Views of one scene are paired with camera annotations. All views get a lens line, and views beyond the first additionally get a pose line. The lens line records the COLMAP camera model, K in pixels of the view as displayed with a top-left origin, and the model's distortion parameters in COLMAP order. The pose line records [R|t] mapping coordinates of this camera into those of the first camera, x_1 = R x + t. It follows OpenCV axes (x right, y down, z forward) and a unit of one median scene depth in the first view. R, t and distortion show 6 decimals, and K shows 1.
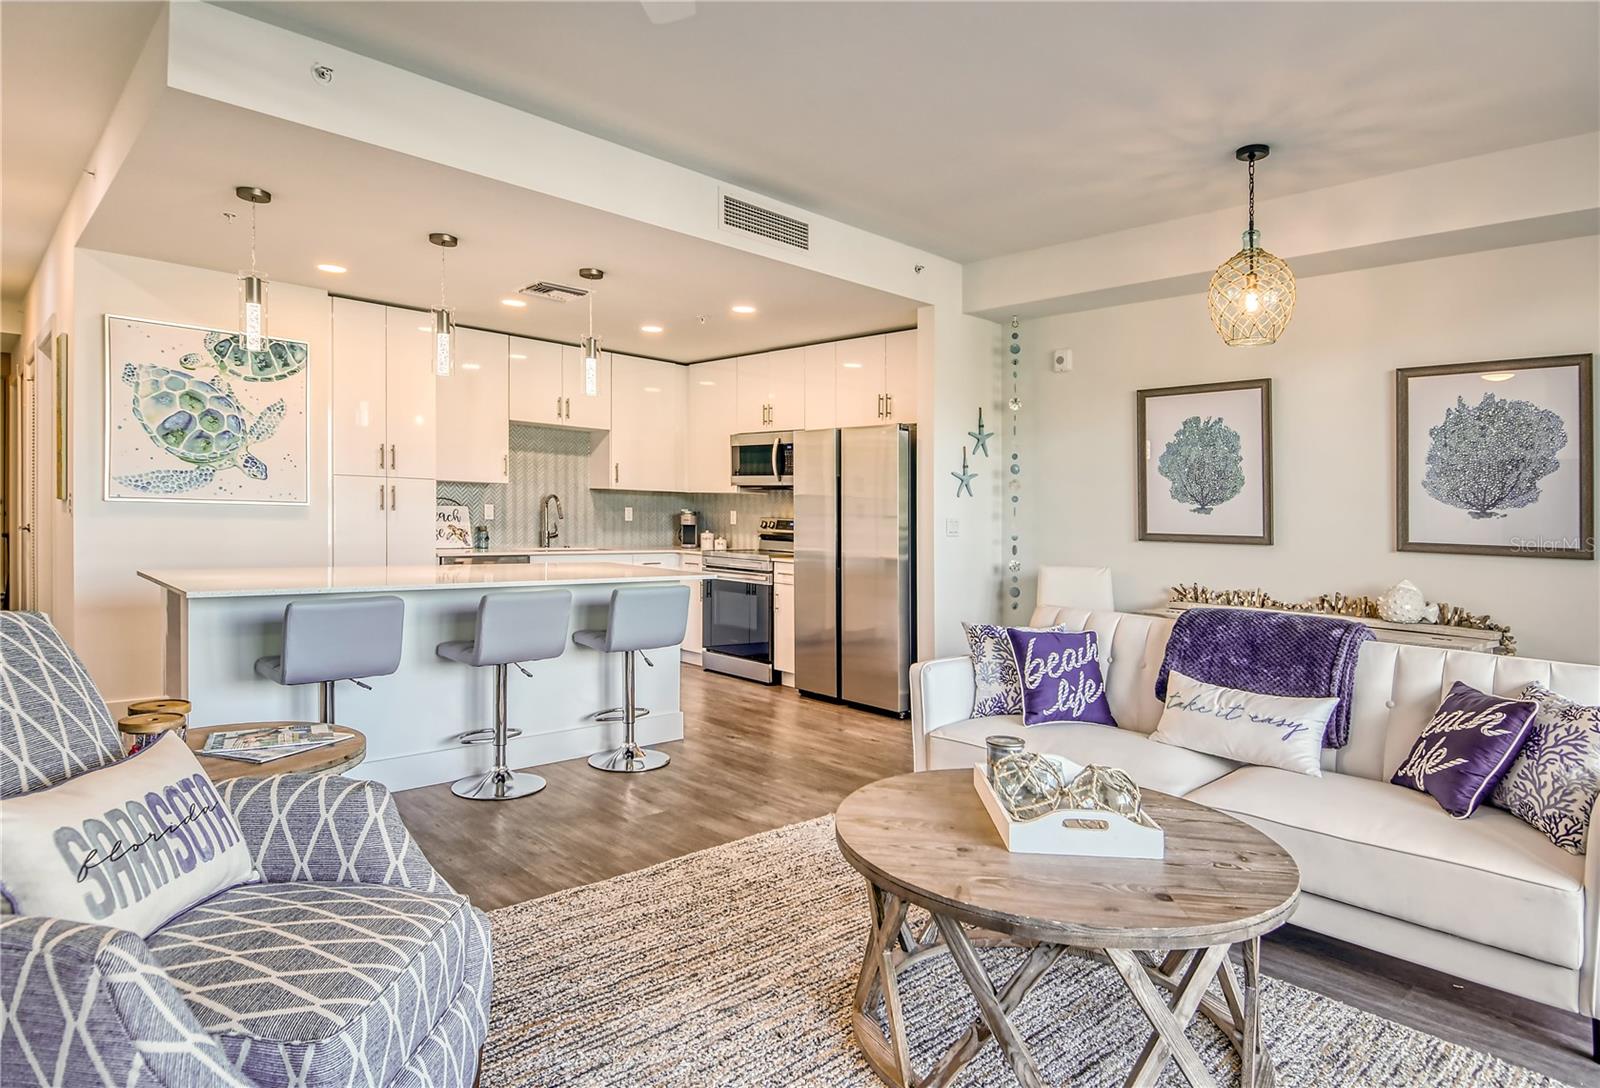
lens RADIAL K [[871.7, 0, 822.3], [0, 871.7, 523.8], [0, 0, 1]] dist [0.011617, -0.011932]
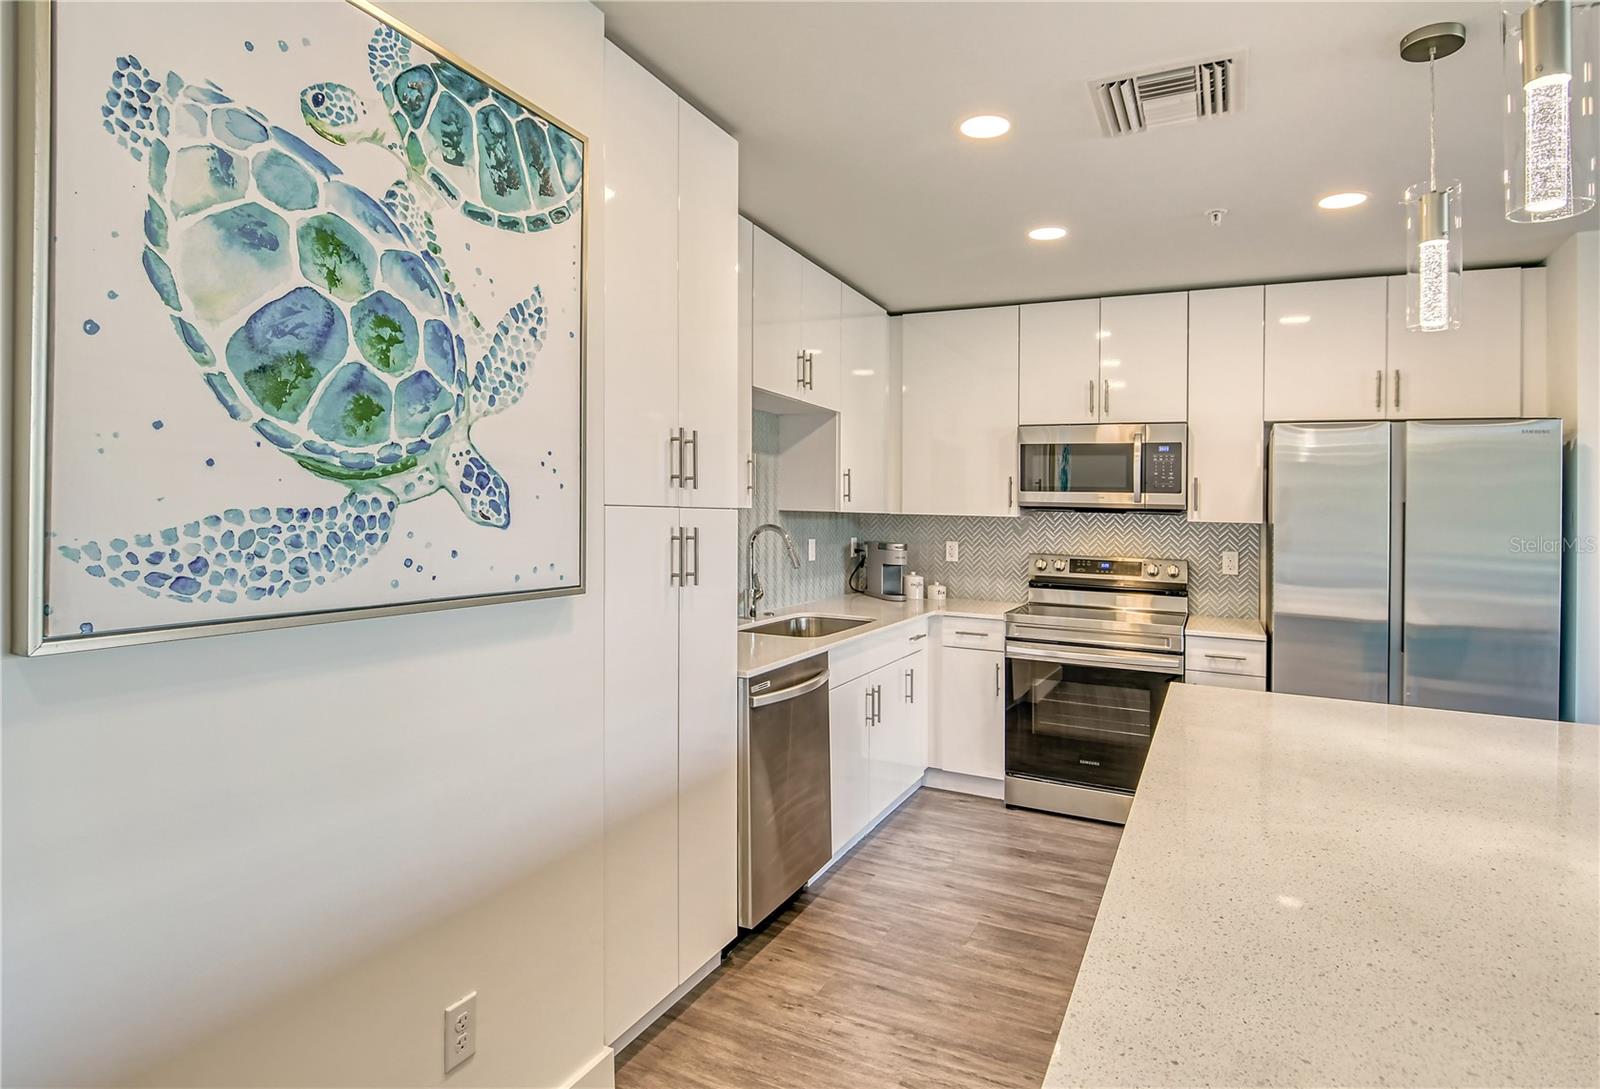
lens RADIAL K [[871.7, 0, 856.3], [0, 871.7, 523.7], [0, 0, 1]] dist [0.011617, -0.011932]
pose [[0.932548, -0.009207, 0.360928, -0.502500], [0.006042, 0.999933, 0.009898, -0.043201], [-0.360995, -0.007049, 0.932541, 0.512258]]
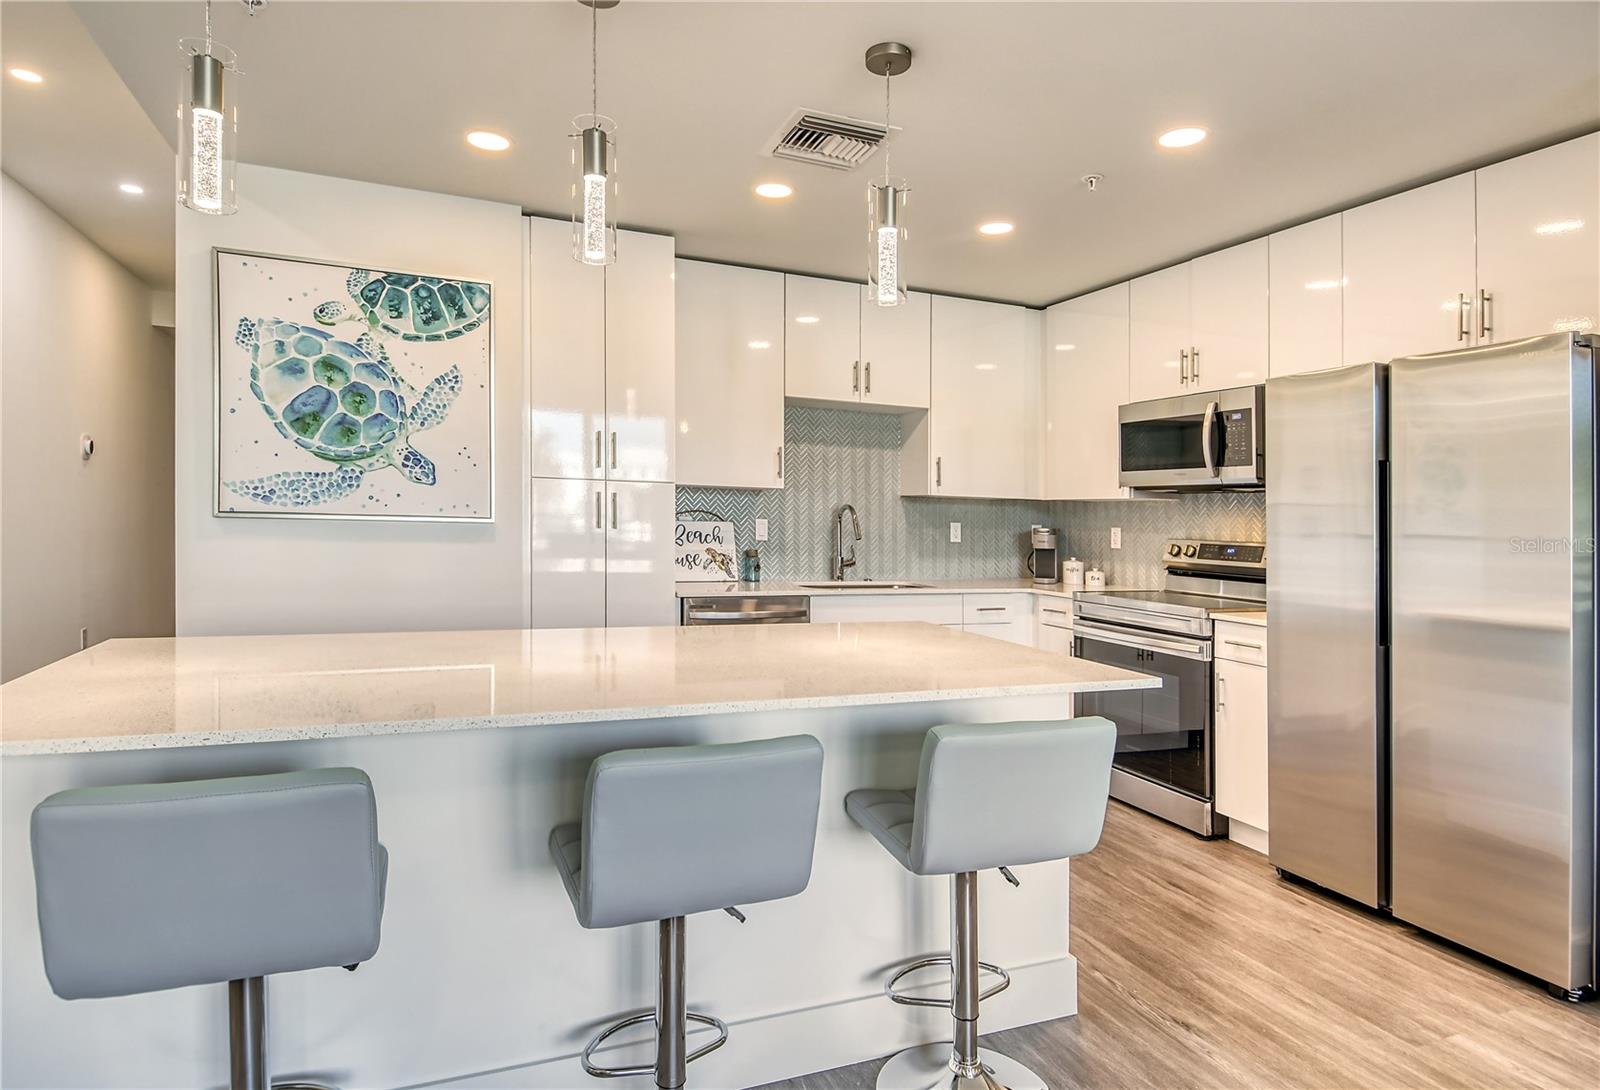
lens RADIAL K [[871.7, 0, 796.7], [0, 871.7, 535.2], [0, 0, 1]] dist [0.011617, -0.011932]
pose [[0.923935, 0.002360, -0.382542, -0.089670], [-0.003534, 0.999991, -0.002366, -0.008209], [0.382533, 0.003538, 0.923935, 0.380130]]
